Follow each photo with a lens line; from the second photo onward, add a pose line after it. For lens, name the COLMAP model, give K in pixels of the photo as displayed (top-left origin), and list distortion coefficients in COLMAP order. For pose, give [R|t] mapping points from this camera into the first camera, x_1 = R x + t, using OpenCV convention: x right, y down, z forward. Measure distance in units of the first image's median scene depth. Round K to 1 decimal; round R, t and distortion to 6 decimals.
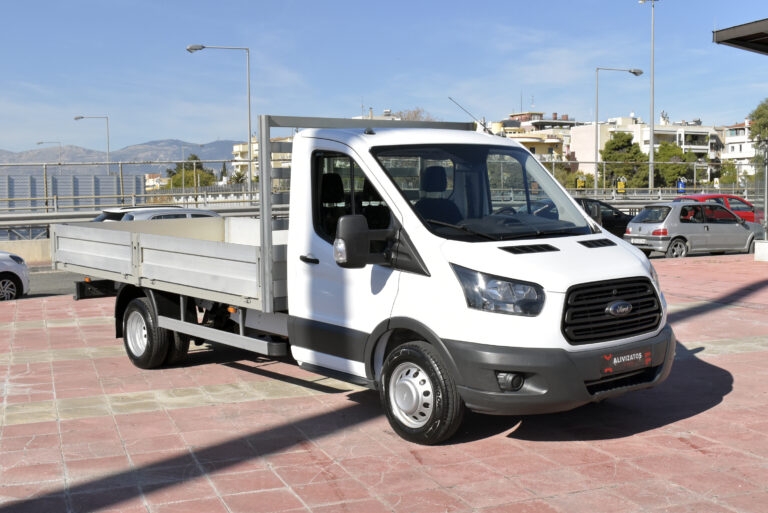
lens RADIAL K [[976.8, 0, 390.3], [0, 976.8, 258.1], [0, 0, 1]] dist [-0.037008, 0.000000]
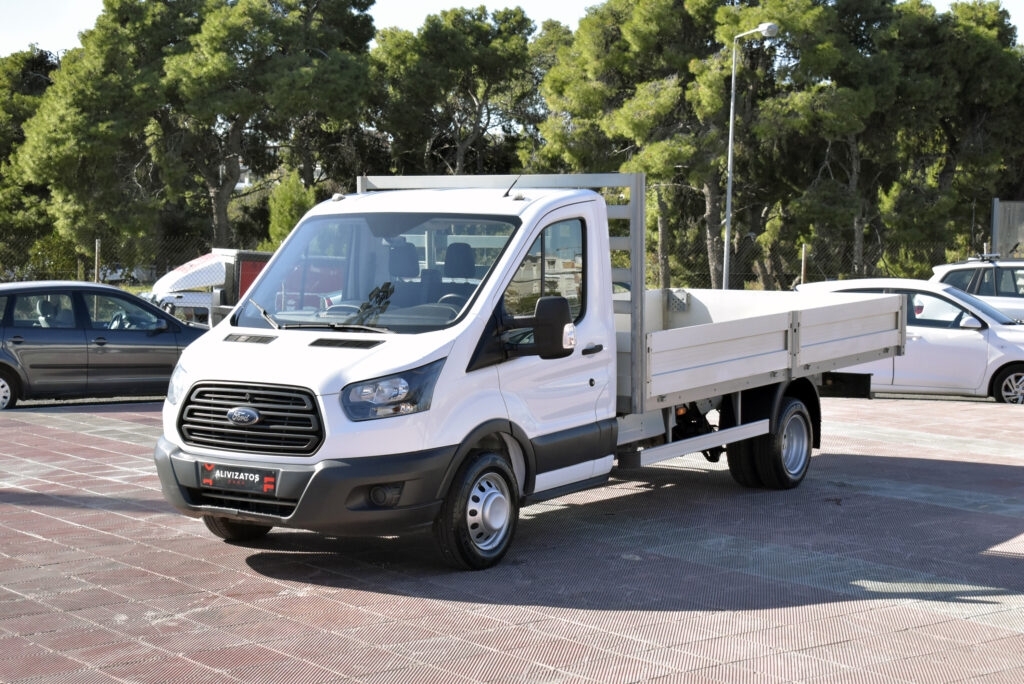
lens RADIAL K [[1835.5, 0, 510.5], [0, 1835.5, 341.0], [0, 0, 1]] dist [0.002260, 0.000000]
pose [[0.289635, 0.084303, -0.953417, 1.796901], [-0.080673, 0.994719, 0.063447, -0.131553], [0.953731, 0.058538, 0.294907, 0.742954]]
